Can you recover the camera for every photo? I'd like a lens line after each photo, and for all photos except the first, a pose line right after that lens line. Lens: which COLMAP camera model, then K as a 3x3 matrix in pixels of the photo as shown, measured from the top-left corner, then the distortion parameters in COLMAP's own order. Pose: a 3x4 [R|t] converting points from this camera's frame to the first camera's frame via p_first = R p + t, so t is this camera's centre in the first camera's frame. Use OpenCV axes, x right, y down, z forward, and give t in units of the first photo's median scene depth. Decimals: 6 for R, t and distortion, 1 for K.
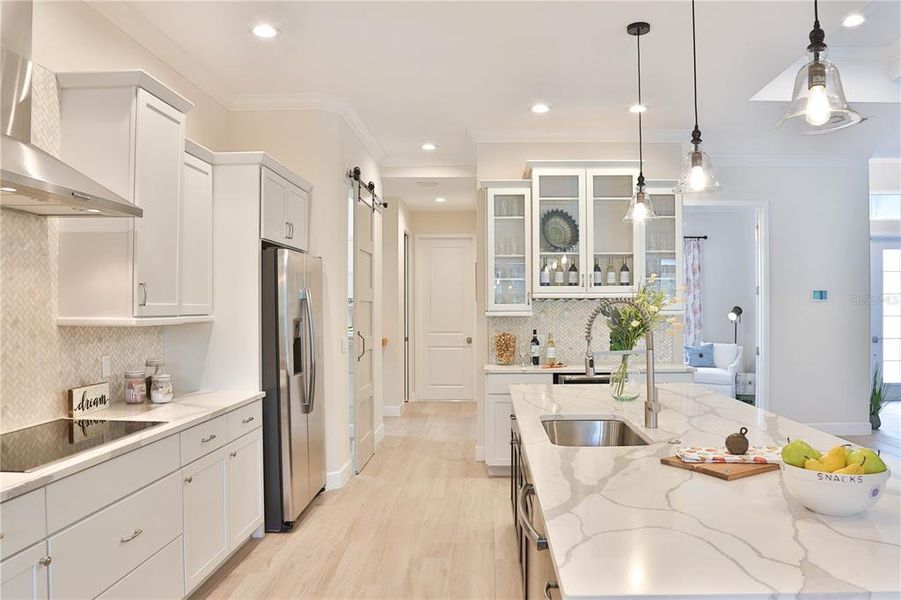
lens RADIAL K [[655.7, 0, 441.9], [0, 655.7, 307.3], [0, 0, 1]] dist [-0.079573, 0.033018]
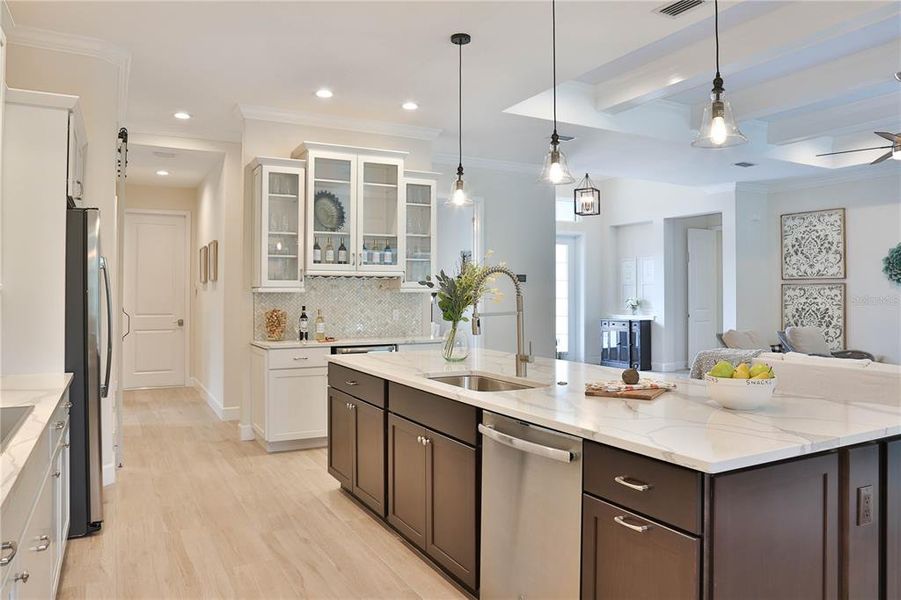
lens RADIAL K [[655.7, 0, 417.9], [0, 655.7, 272.7], [0, 0, 1]] dist [-0.079573, 0.033018]
pose [[0.874164, 0.017523, 0.485314, -0.209954], [-0.001420, 0.999437, -0.033530, 0.016802], [-0.485628, 0.028622, 0.873697, 0.017908]]
